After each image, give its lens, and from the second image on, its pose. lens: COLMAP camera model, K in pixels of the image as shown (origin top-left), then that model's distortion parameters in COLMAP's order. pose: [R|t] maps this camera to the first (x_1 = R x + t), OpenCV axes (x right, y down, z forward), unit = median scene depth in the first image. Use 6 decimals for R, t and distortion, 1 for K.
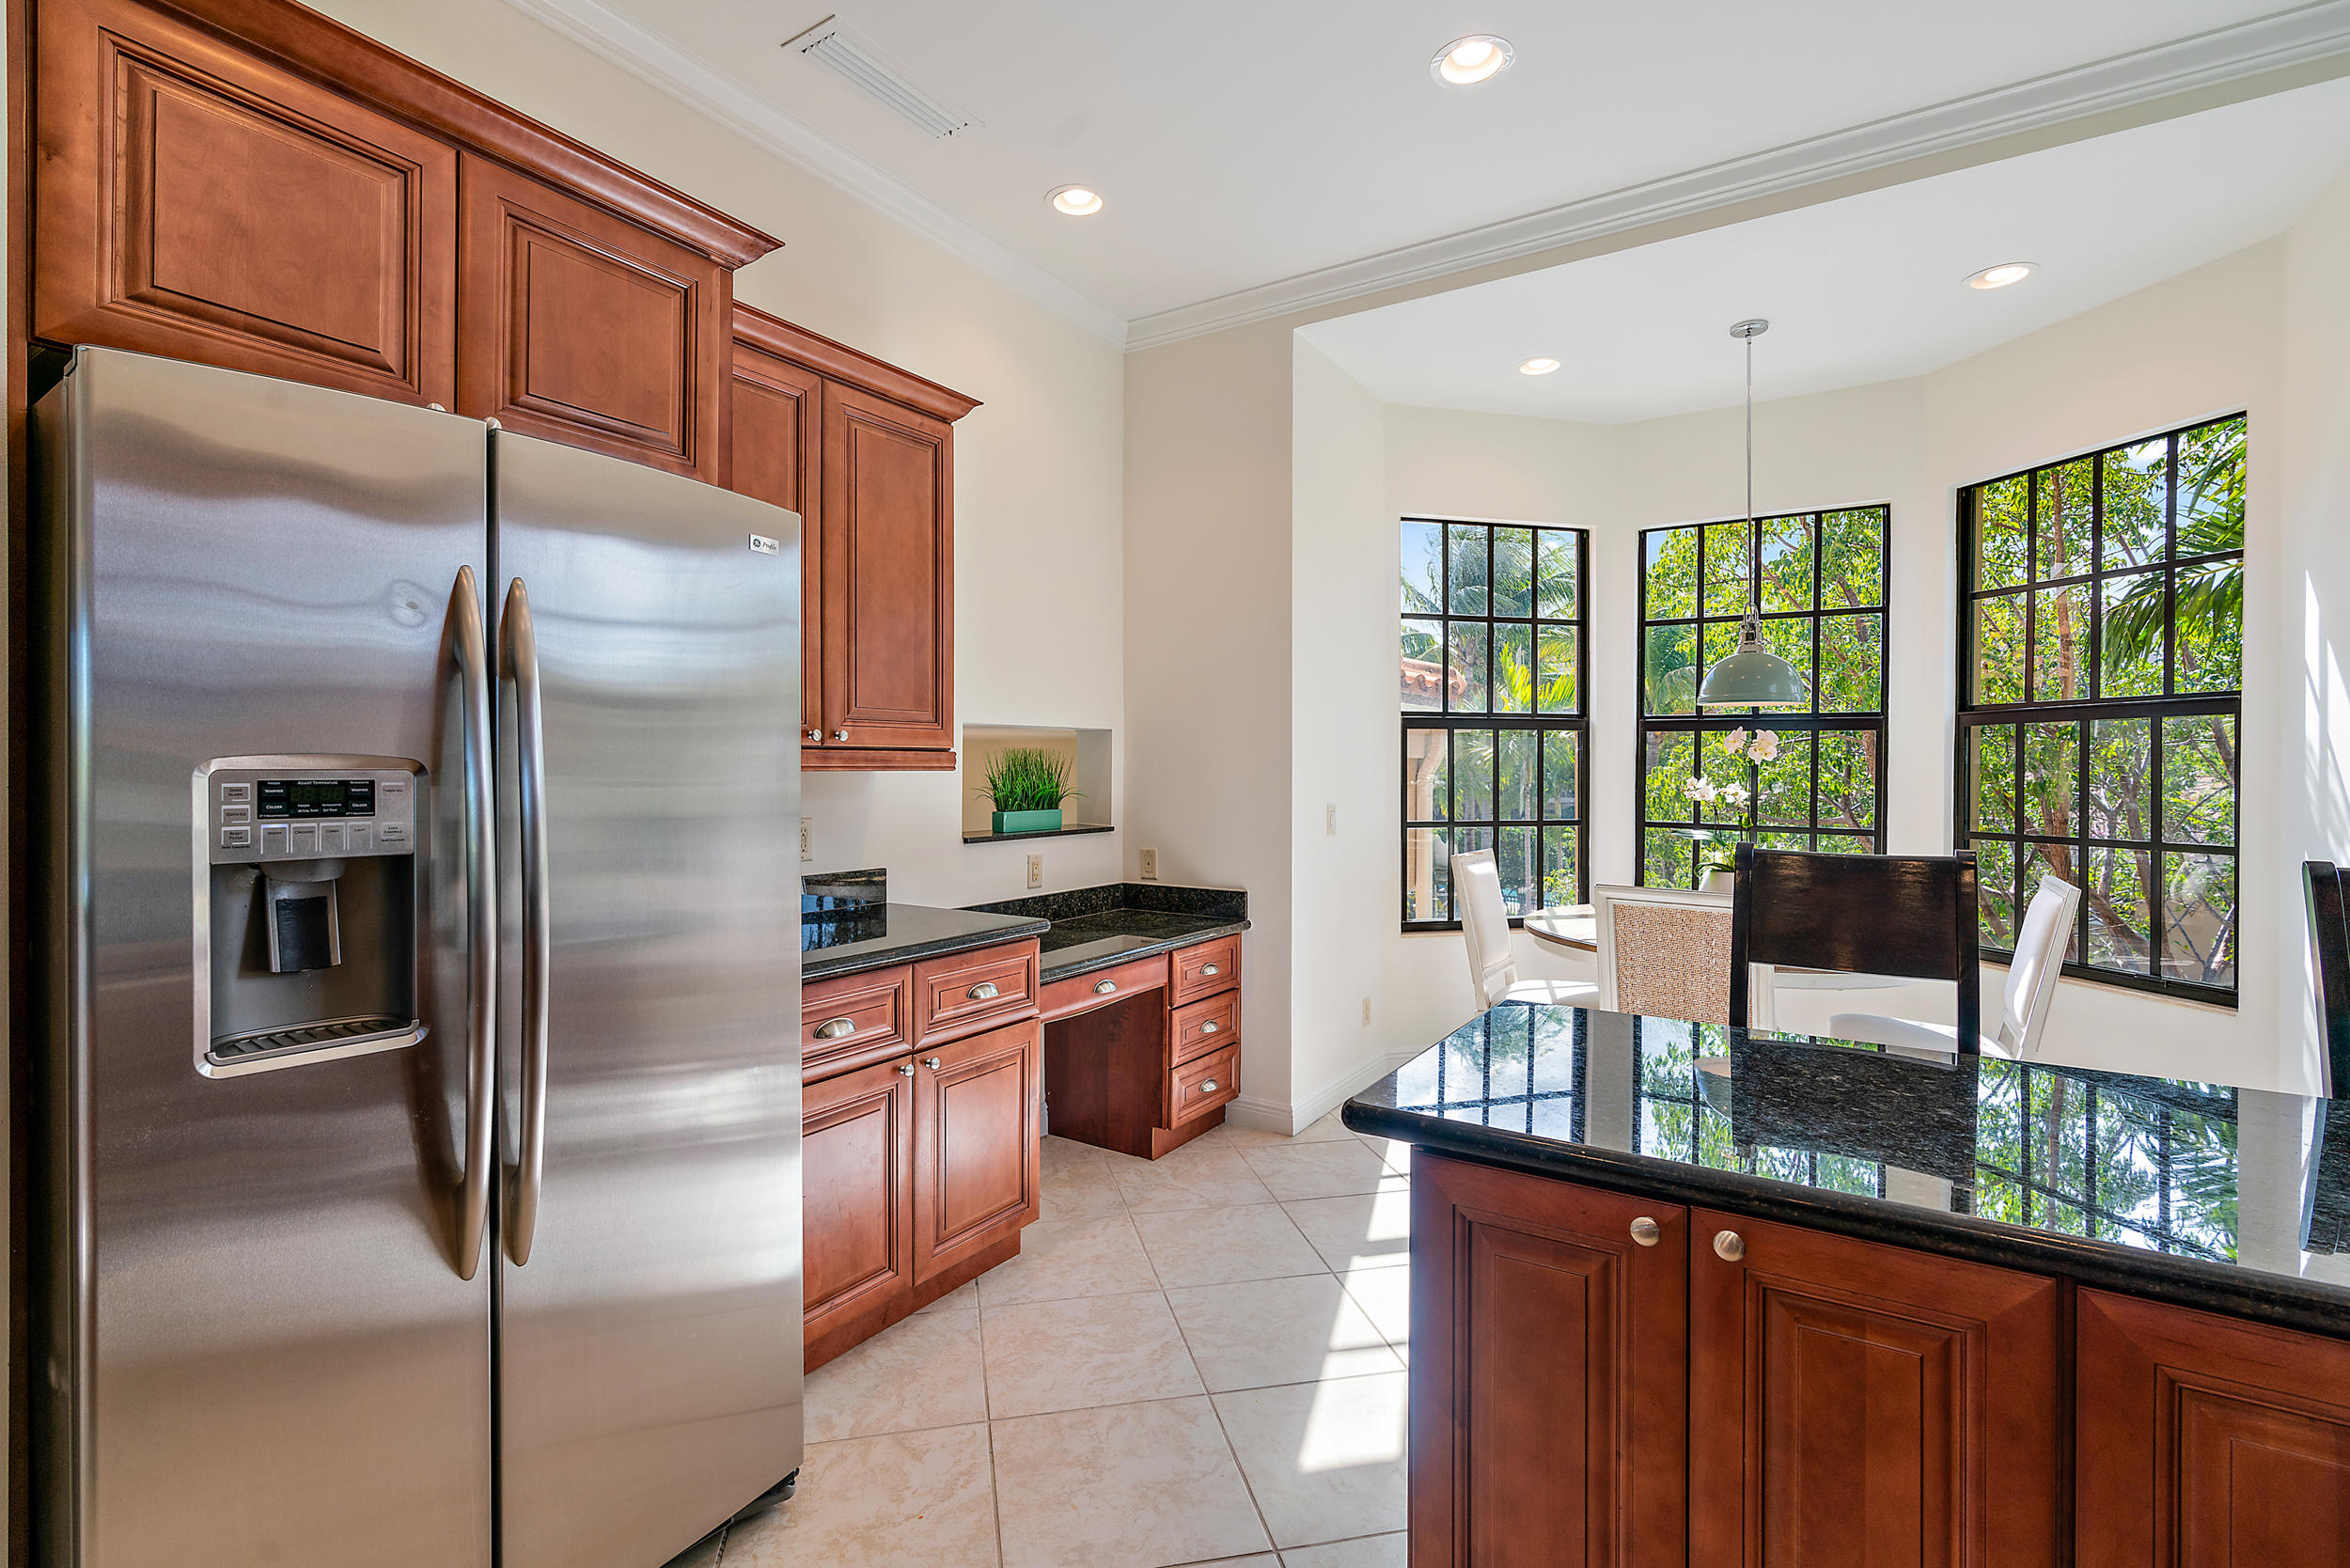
lens RADIAL K [[1063.9, 0, 1182.1], [0, 1063.9, 768.6], [0, 0, 1]] dist [-0.000756, 0.001579]
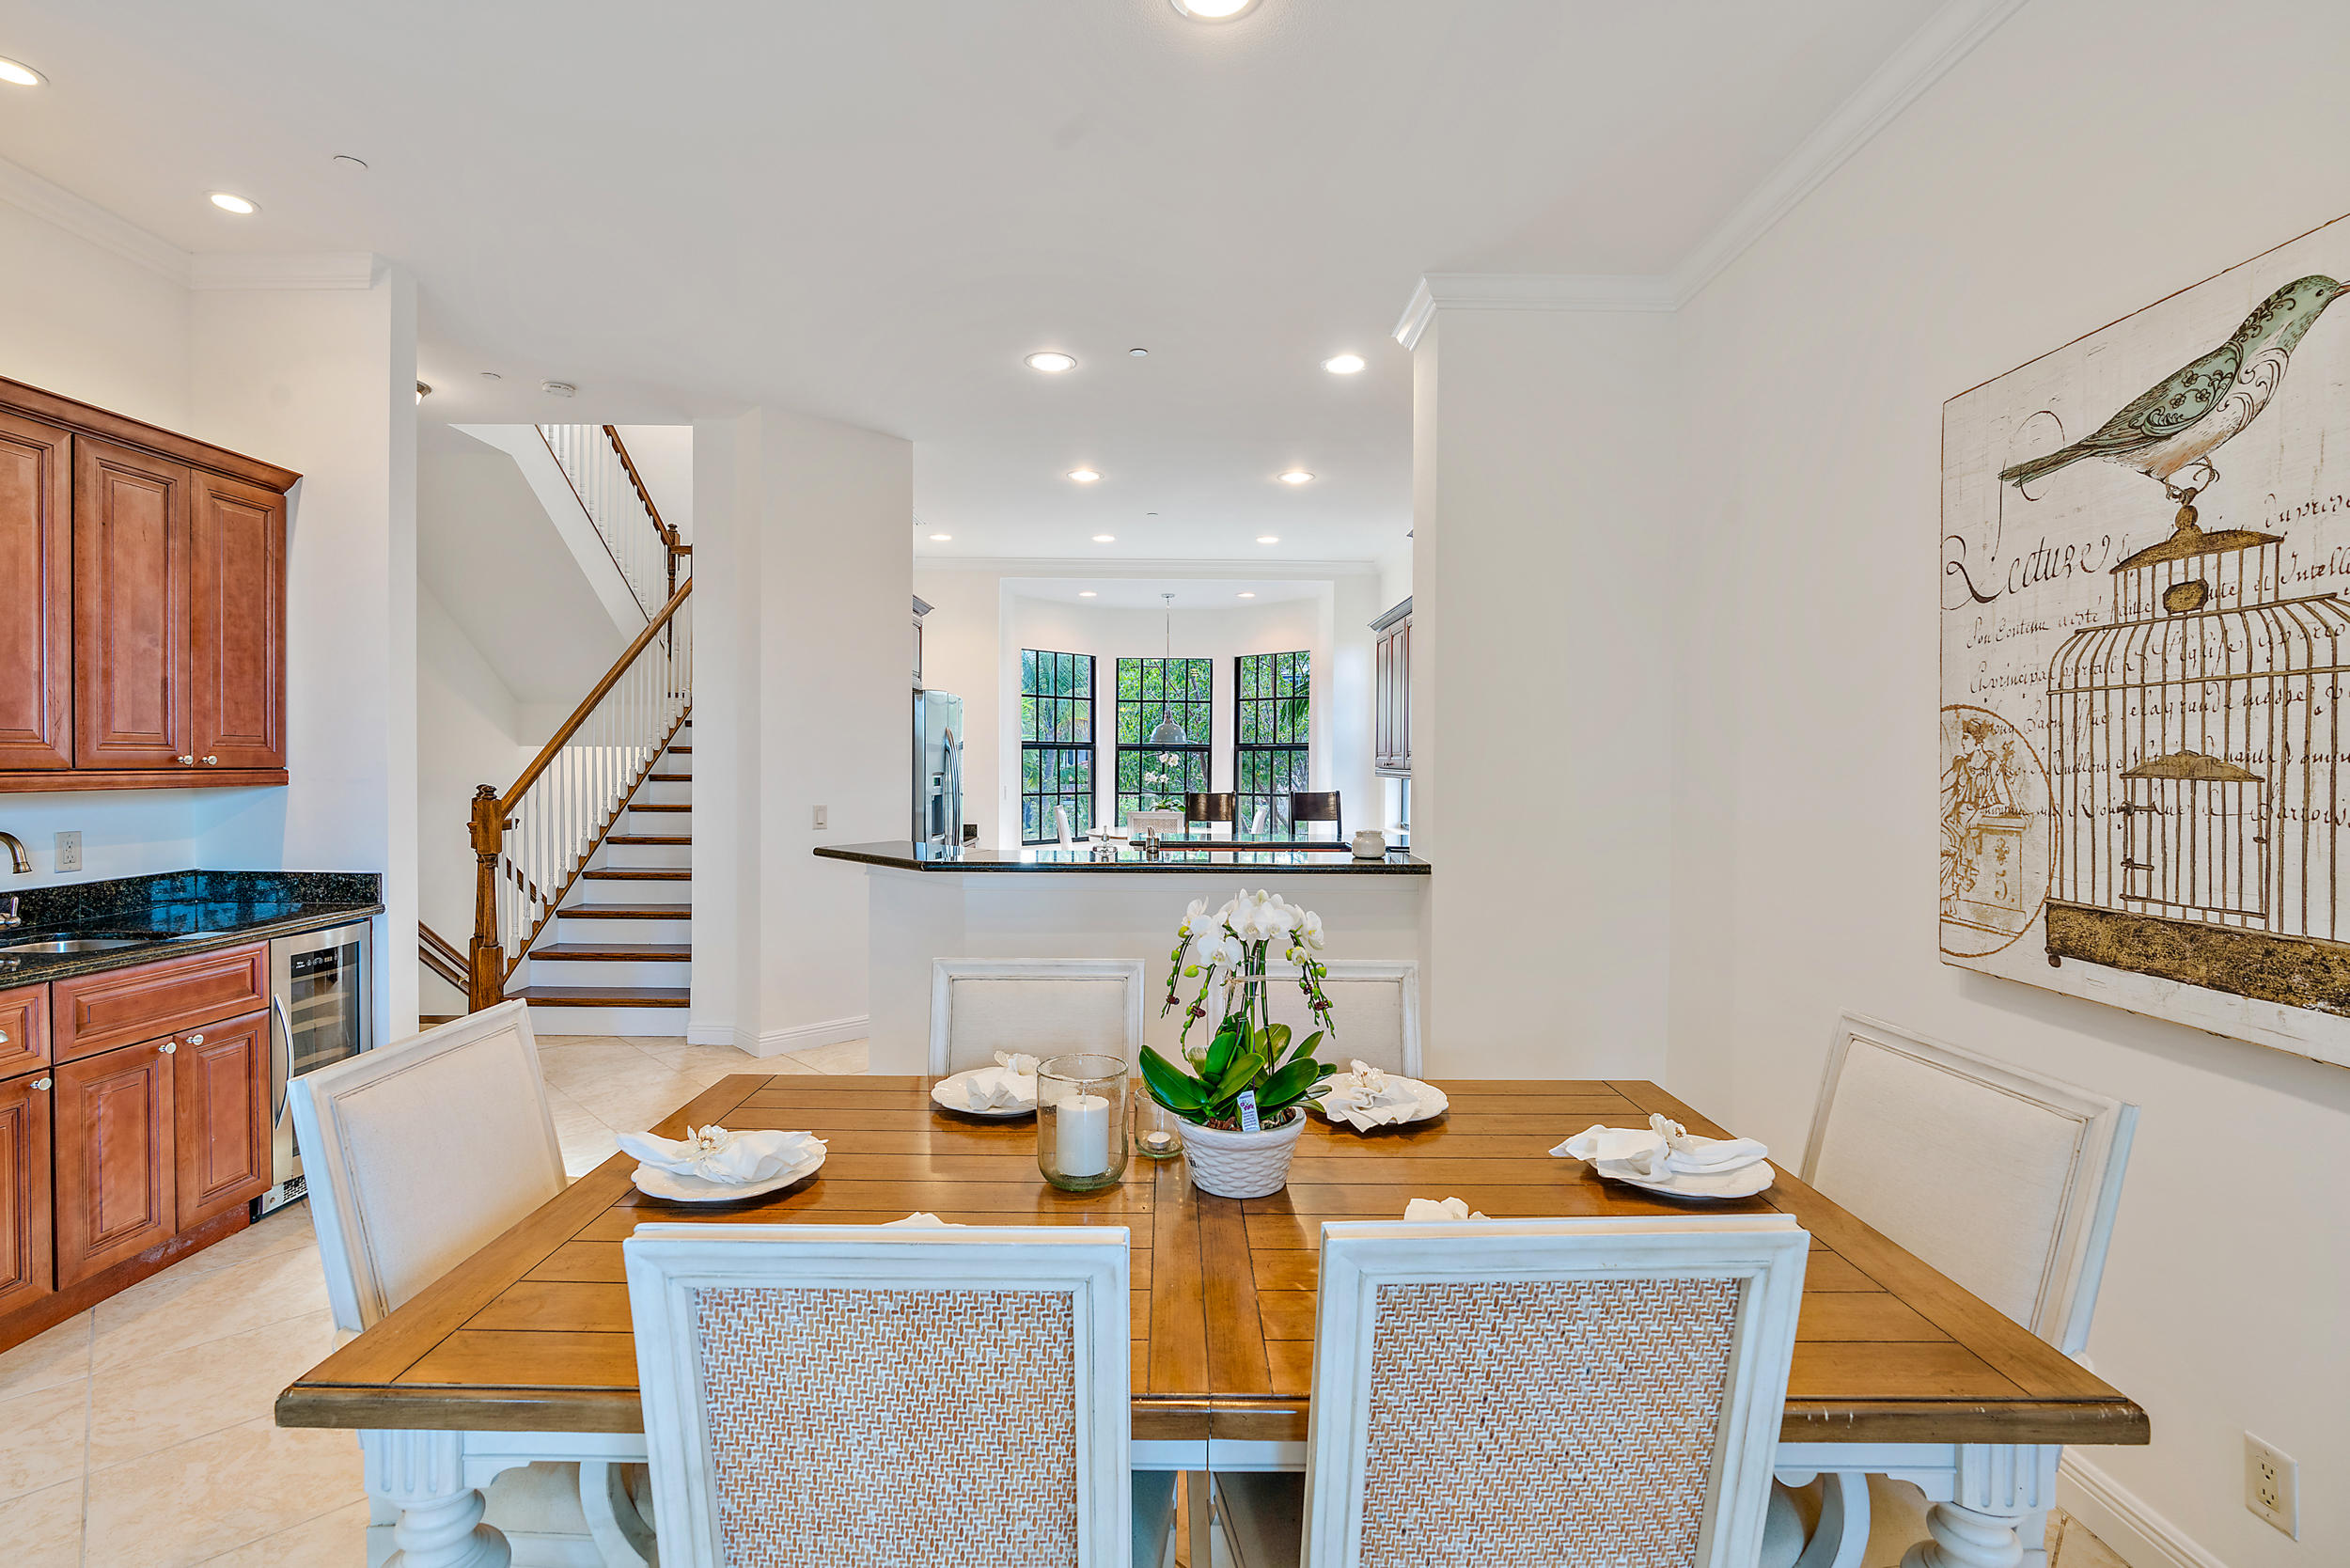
lens RADIAL K [[1063.9, 0, 1178.5], [0, 1063.9, 768.2], [0, 0, 1]] dist [-0.000756, 0.001579]
pose [[0.837110, -0.002673, 0.547028, -0.754969], [-0.001339, 0.999975, 0.006934, -0.016936], [-0.547033, -0.006537, 0.837086, -1.030483]]
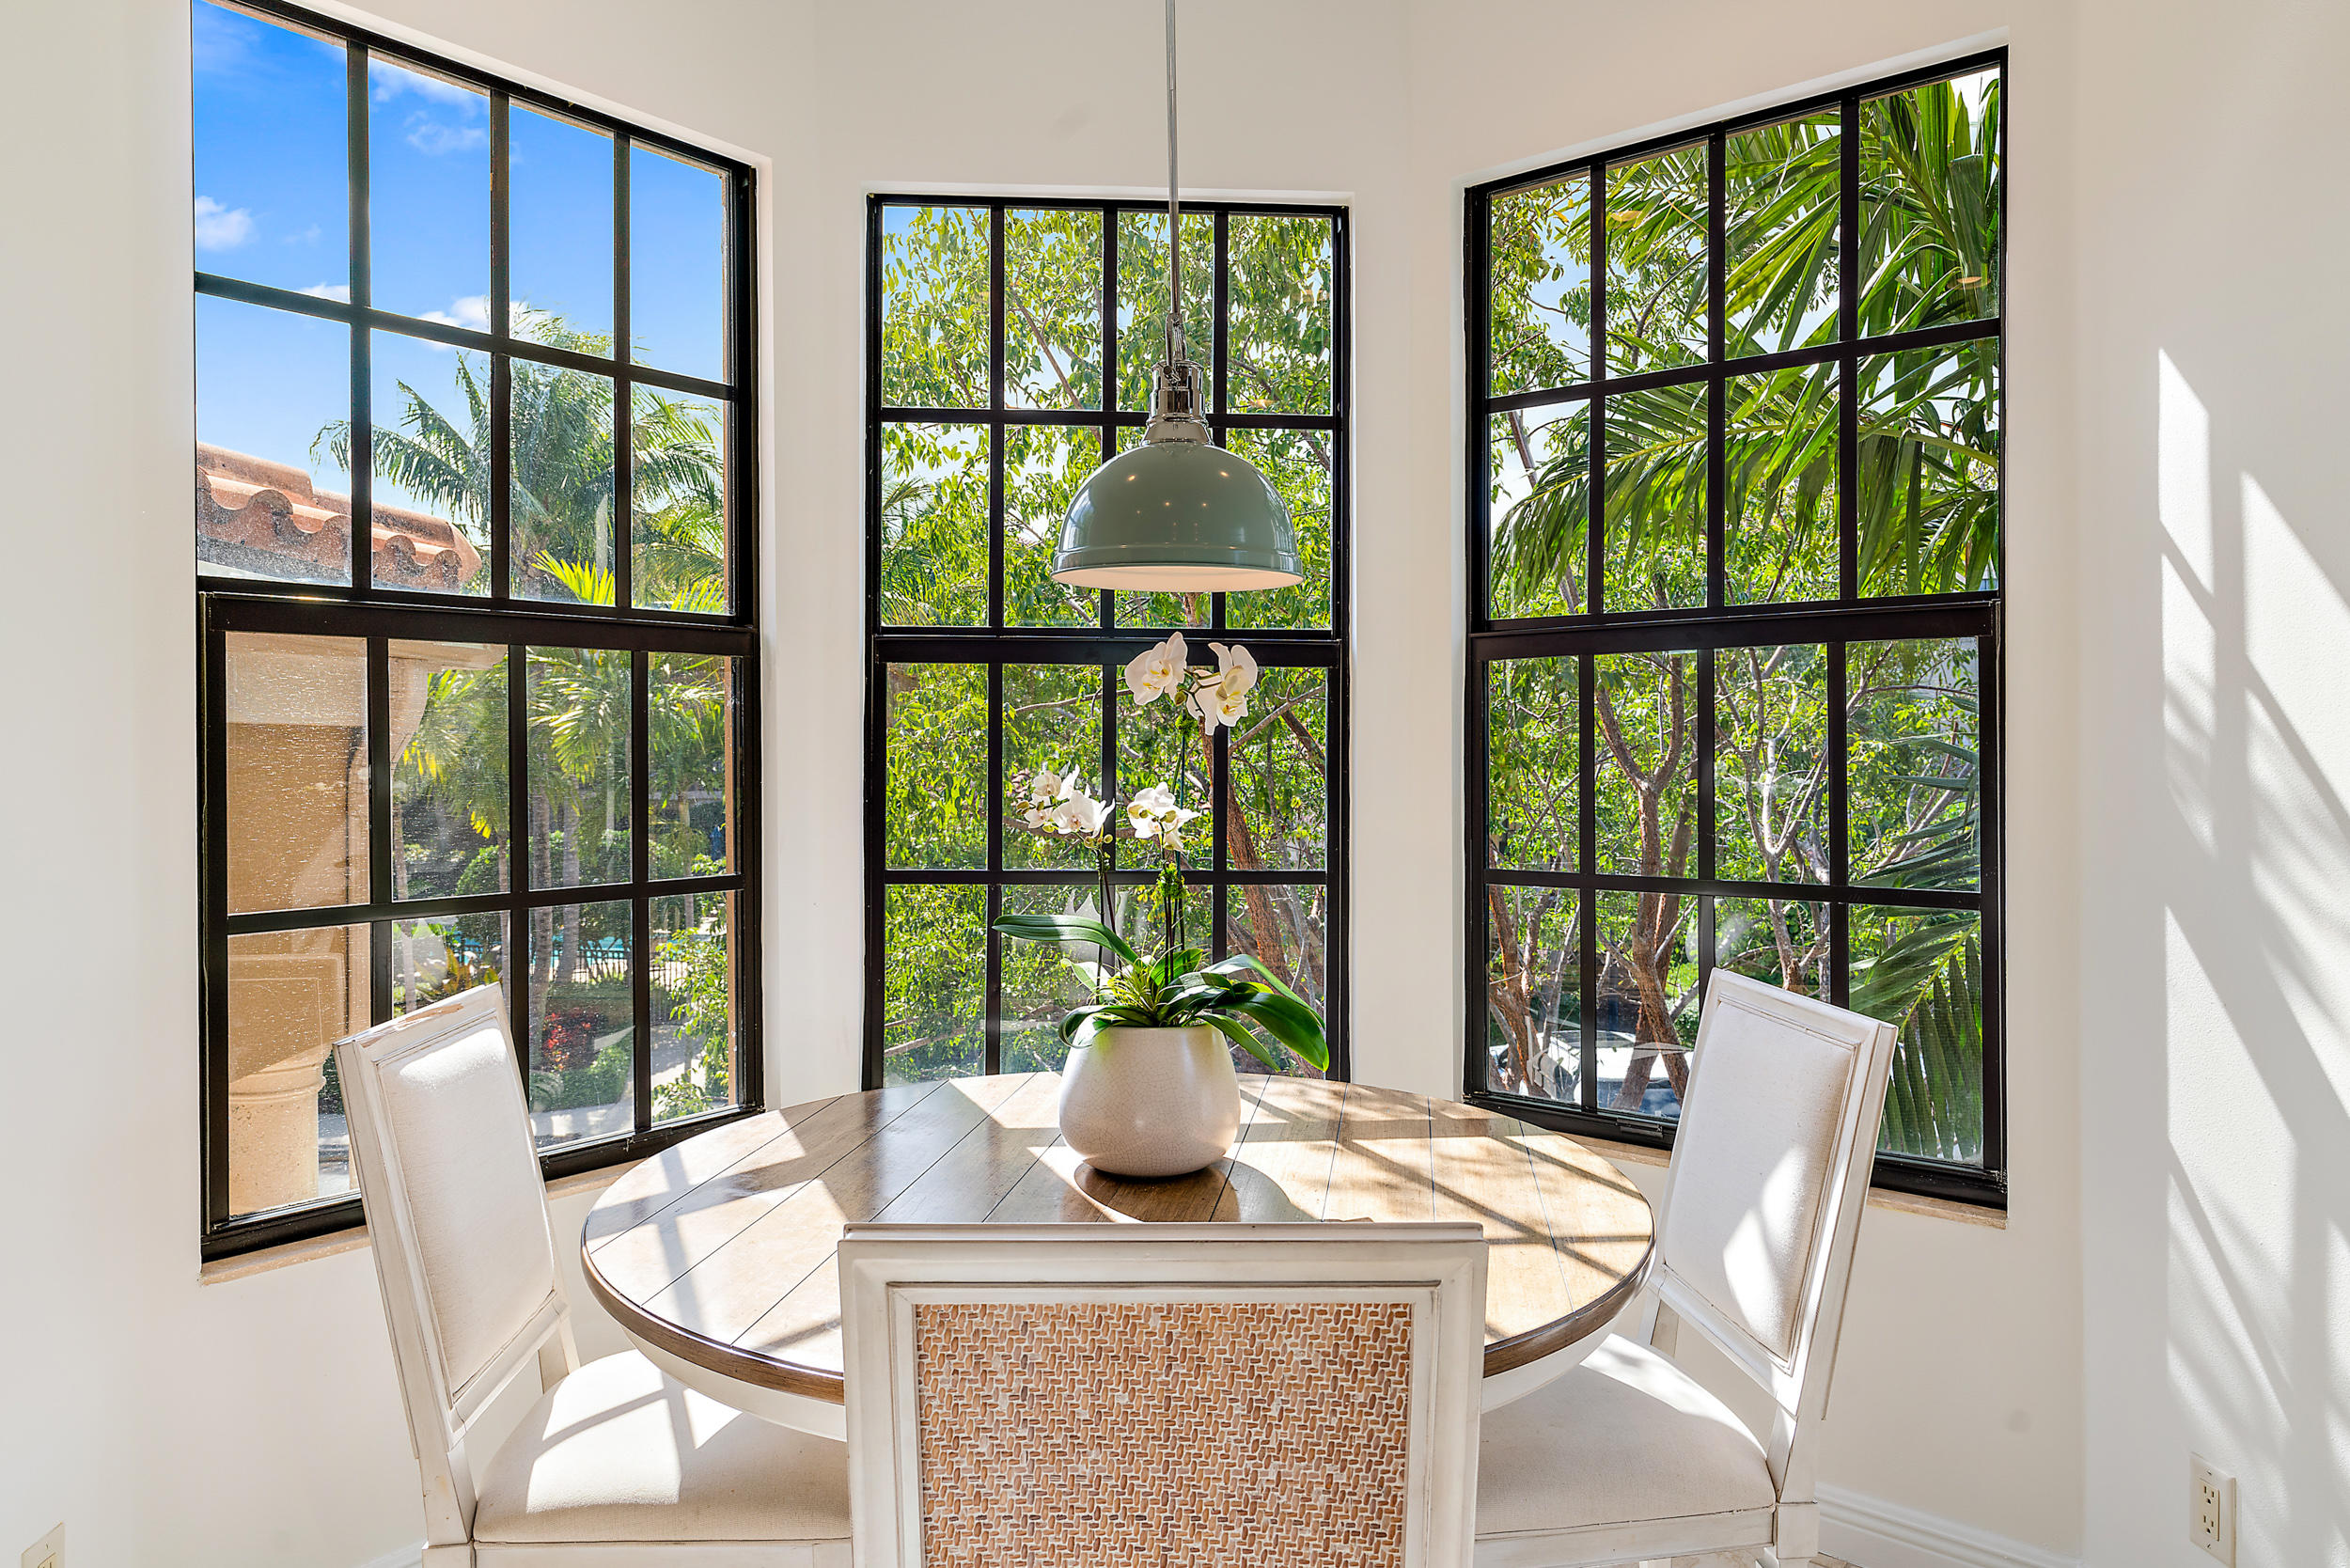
lens RADIAL K [[1538.5, 0, 1161.6], [0, 1538.5, 728.7], [0, 0, 1]] dist [0.007398, 0.002151]
pose [[0.800793, 0.001490, 0.598940, 0.175405], [0.007430, 0.999895, -0.012422, 0.000202], [-0.598895, 0.014398, 0.800698, 0.499476]]
